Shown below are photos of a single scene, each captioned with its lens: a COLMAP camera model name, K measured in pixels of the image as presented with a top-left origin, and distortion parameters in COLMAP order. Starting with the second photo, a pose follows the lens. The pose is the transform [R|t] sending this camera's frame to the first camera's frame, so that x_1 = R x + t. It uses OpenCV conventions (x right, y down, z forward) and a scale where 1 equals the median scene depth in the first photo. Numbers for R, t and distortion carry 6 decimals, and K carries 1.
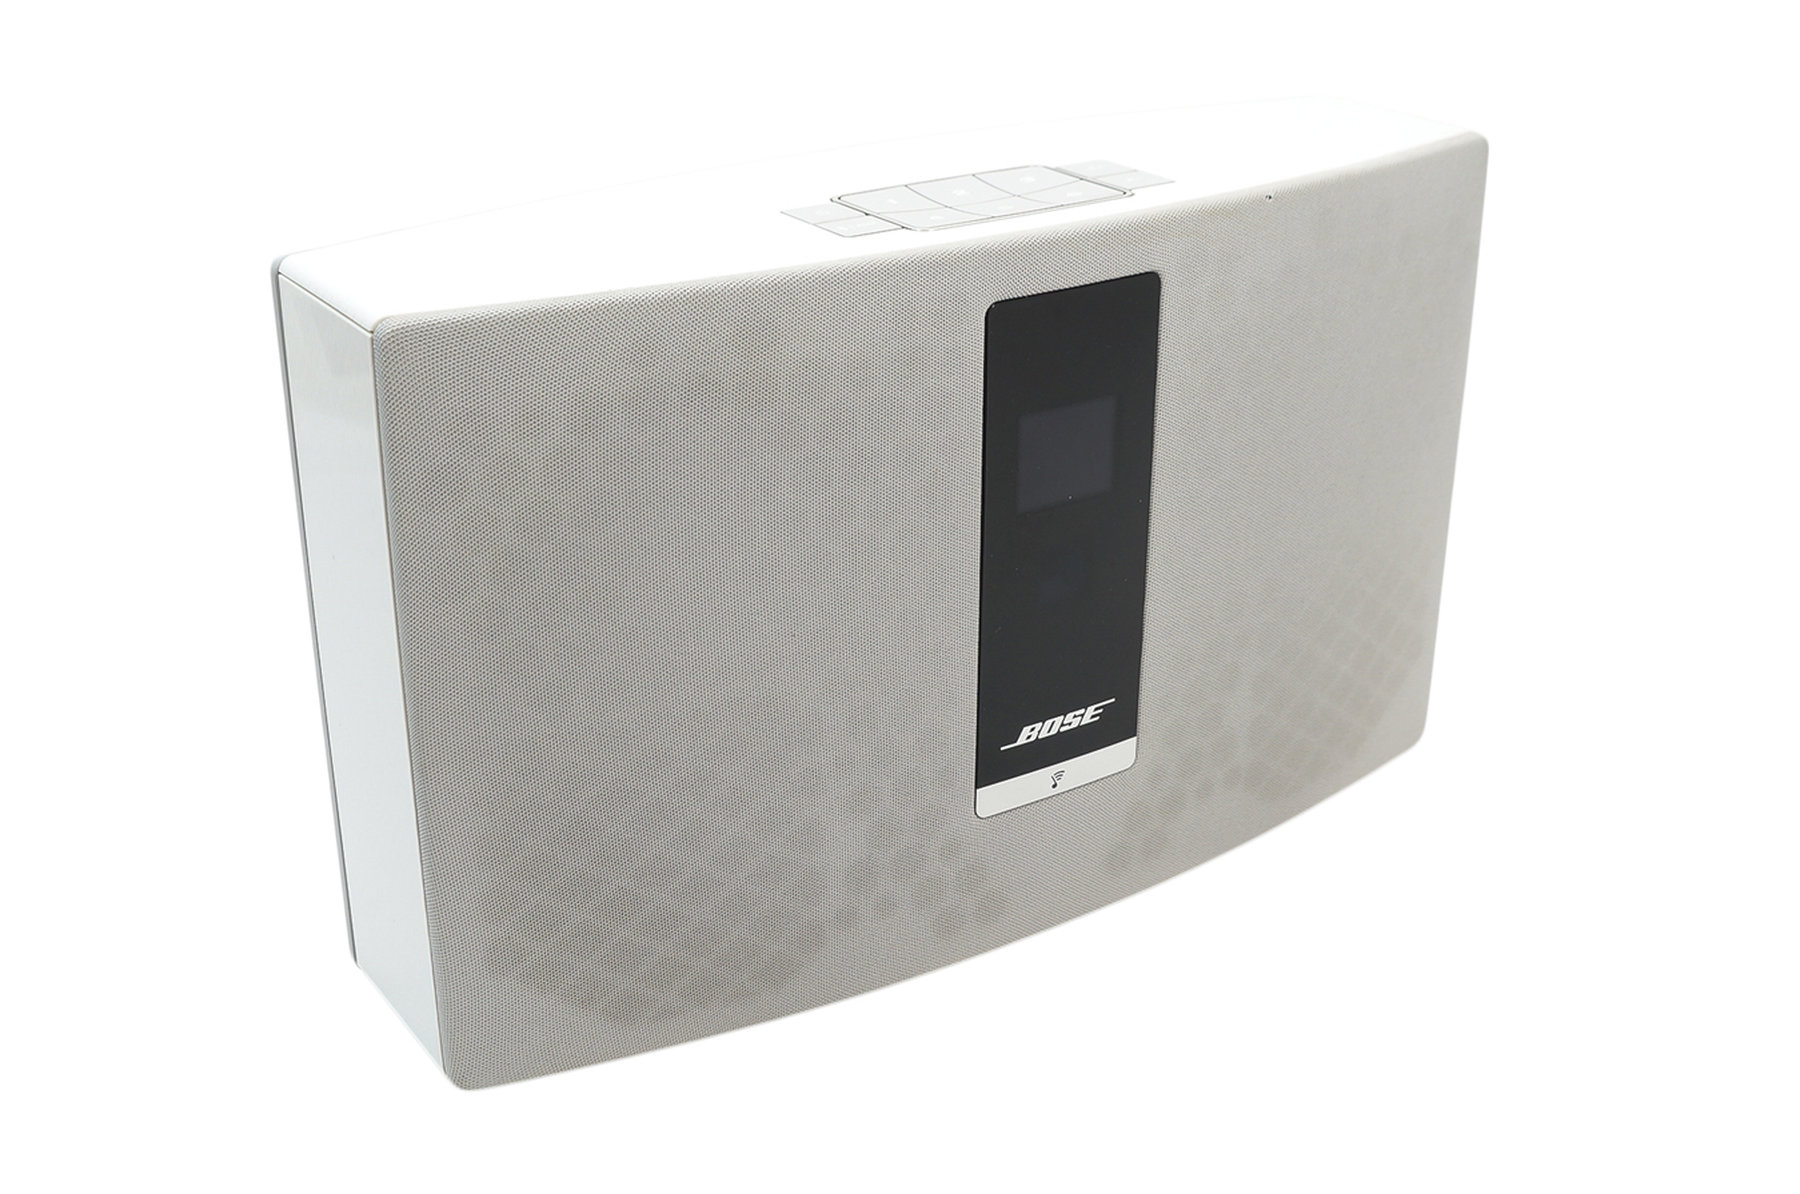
lens RADIAL K [[2203.6, 0, 900.0], [0, 2203.6, 597.0], [0, 0, 1]] dist [0.002619, 0.012633]
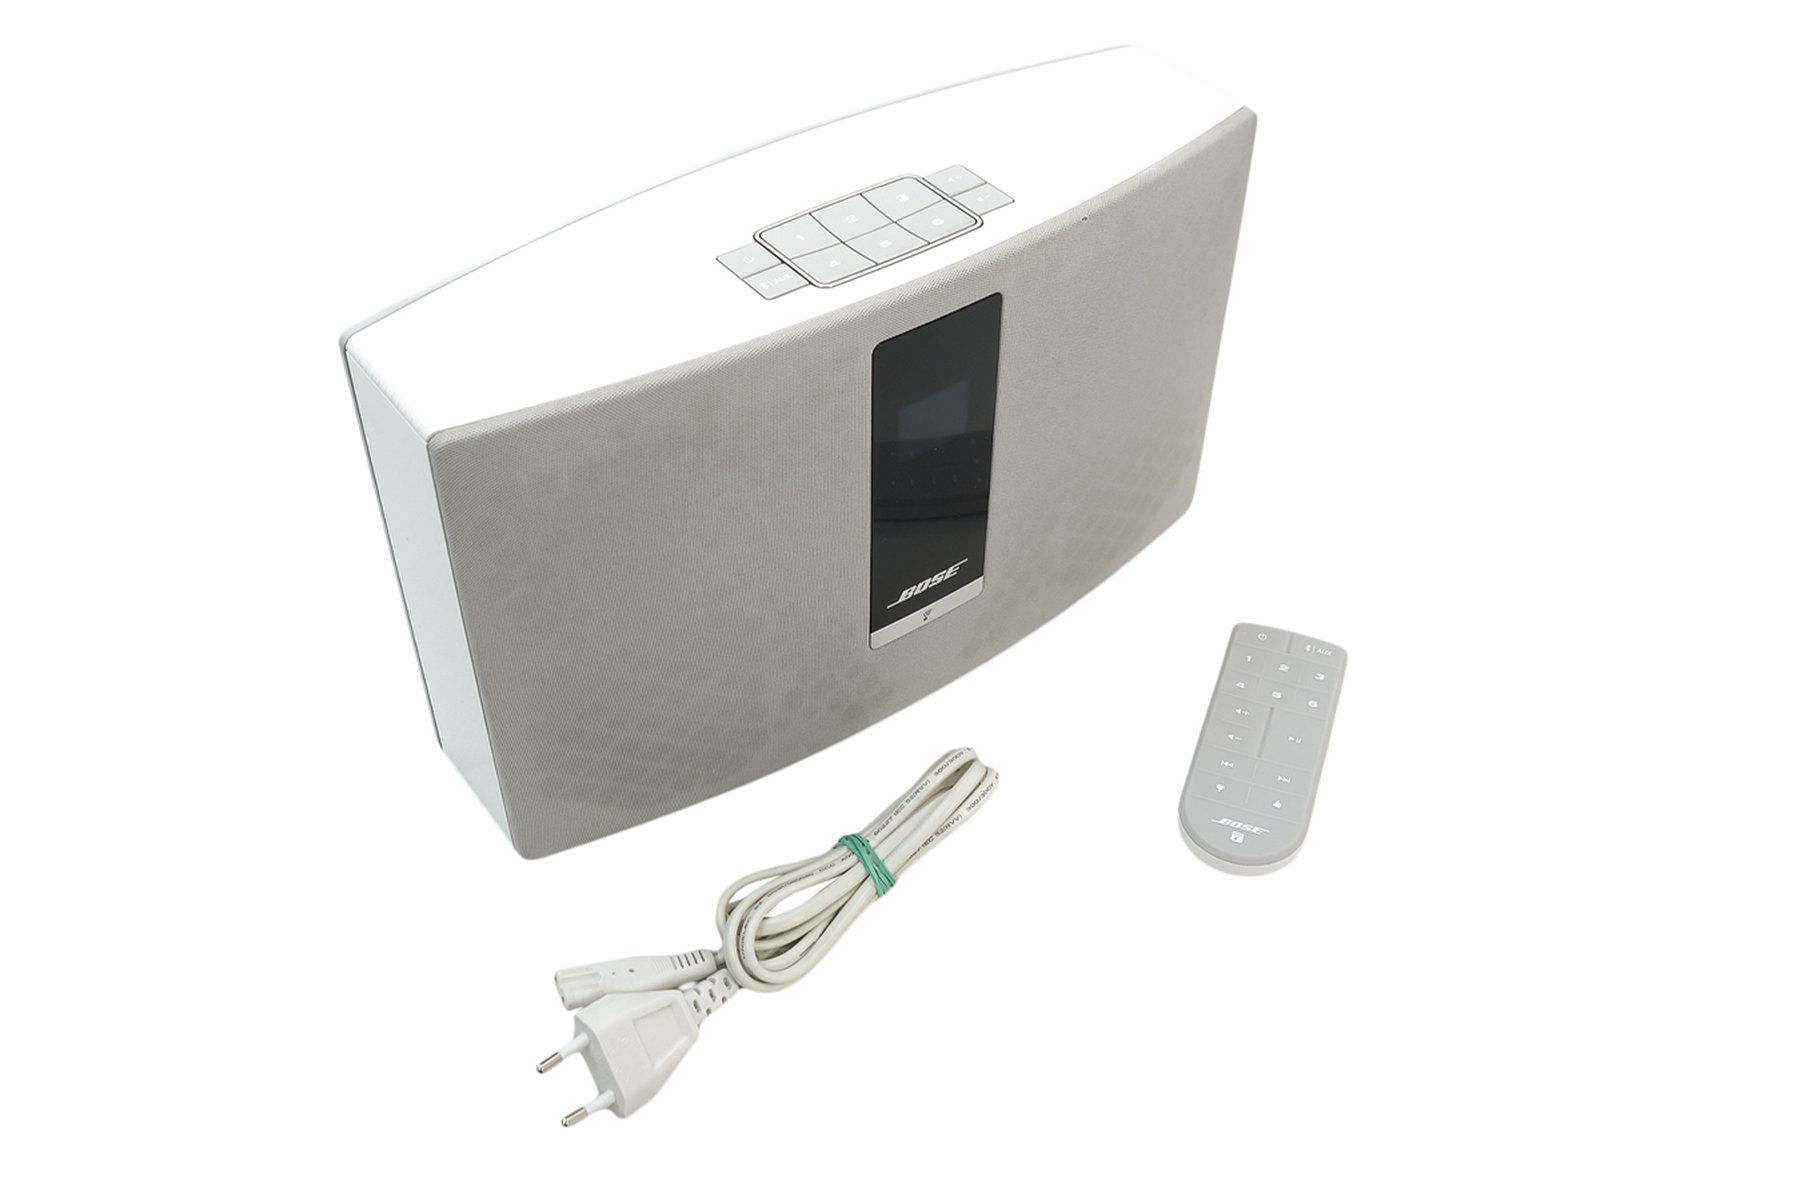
lens RADIAL K [[1774.1, 0, 900.0], [0, 1774.1, 597.0], [0, 0, 1]] dist [-0.008743, -0.002202]
pose [[0.998592, -0.025588, 0.046457, 0.001002], [0.008367, 0.940958, 0.338419, -0.324512], [-0.052374, -0.337554, 0.939848, -0.072182]]
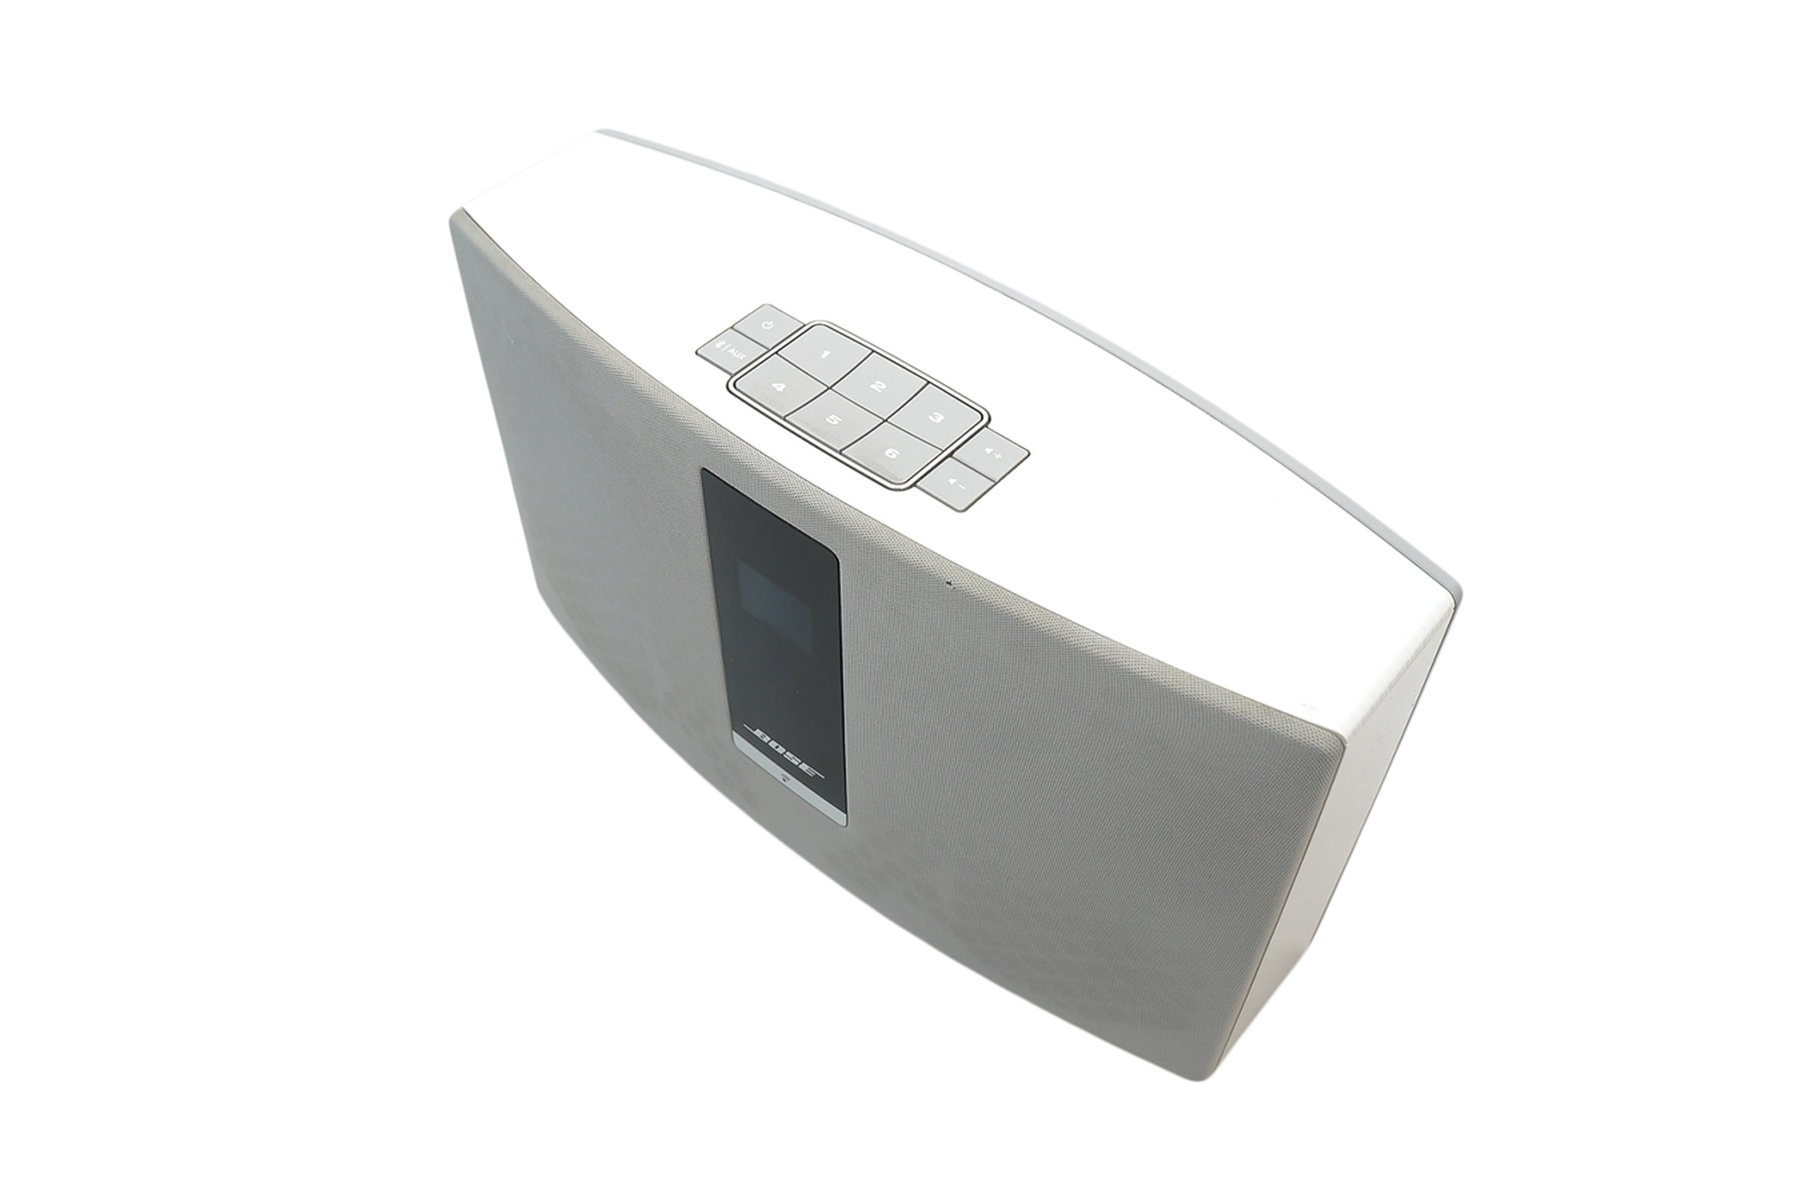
lens RADIAL K [[1508.7, 0, 900.0], [0, 1508.7, 597.0], [0, 0, 1]] dist [-0.183142, -0.000427]
pose [[0.265208, 0.726744, -0.633647, 0.590255], [-0.402453, 0.680631, 0.612187, -0.579346], [0.876183, 0.092656, 0.472989, 0.644152]]
